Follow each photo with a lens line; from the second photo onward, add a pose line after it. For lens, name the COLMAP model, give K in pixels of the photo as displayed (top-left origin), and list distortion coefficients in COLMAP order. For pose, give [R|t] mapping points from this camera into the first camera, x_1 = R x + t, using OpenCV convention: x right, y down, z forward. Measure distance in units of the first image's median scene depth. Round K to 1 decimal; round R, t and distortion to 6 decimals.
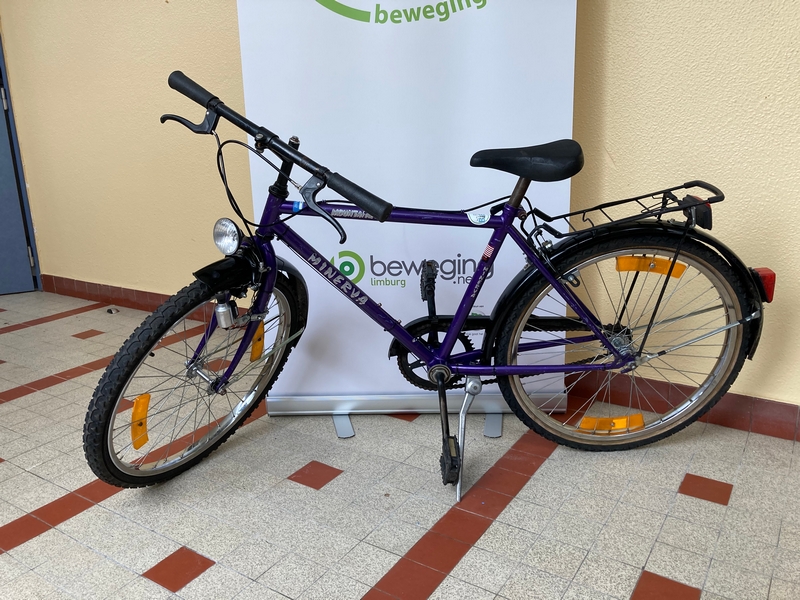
lens RADIAL K [[647.8, 0, 392.4], [0, 647.8, 289.9], [0, 0, 1]] dist [0.024136, -0.012761]
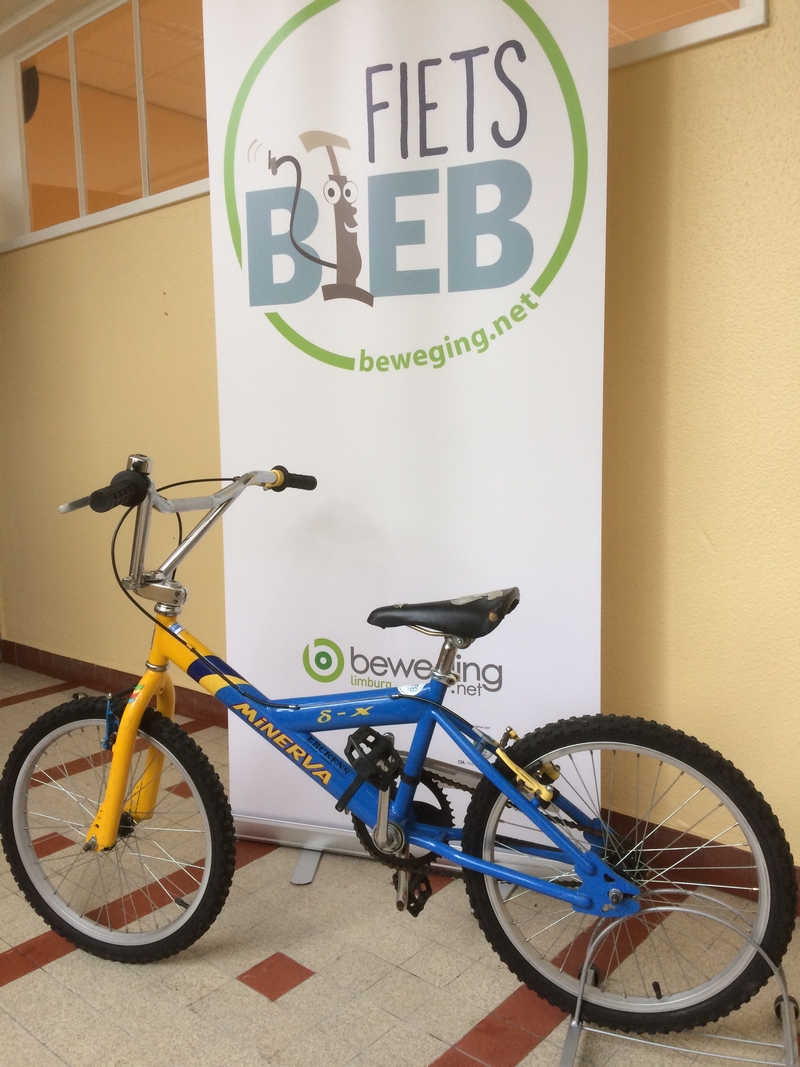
lens RADIAL K [[894.4, 0, 396.6], [0, 894.4, 530.0], [0, 0, 1]] dist [0.124285, -0.176597]
pose [[0.991522, 0.020054, -0.128384, 0.140928], [-0.035480, 0.992257, -0.119026, -0.095049], [0.125003, 0.122572, 0.984556, -0.044438]]
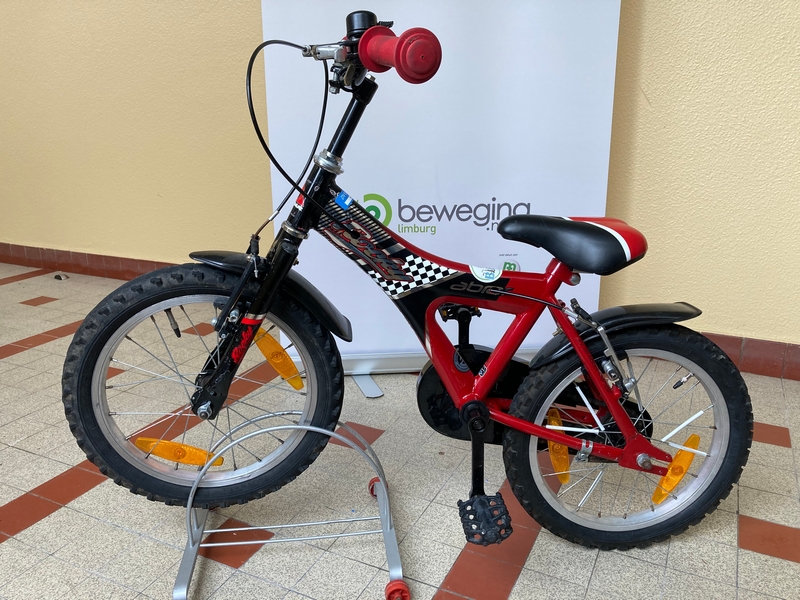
lens RADIAL K [[647.8, 0, 395.0], [0, 647.8, 292.4], [0, 0, 1]] dist [0.024136, -0.012761]
pose [[0.991482, -0.010295, 0.129835, -0.186821], [0.006456, 0.999530, 0.029954, 0.059912], [-0.130082, -0.028860, 0.991083, 0.106035]]
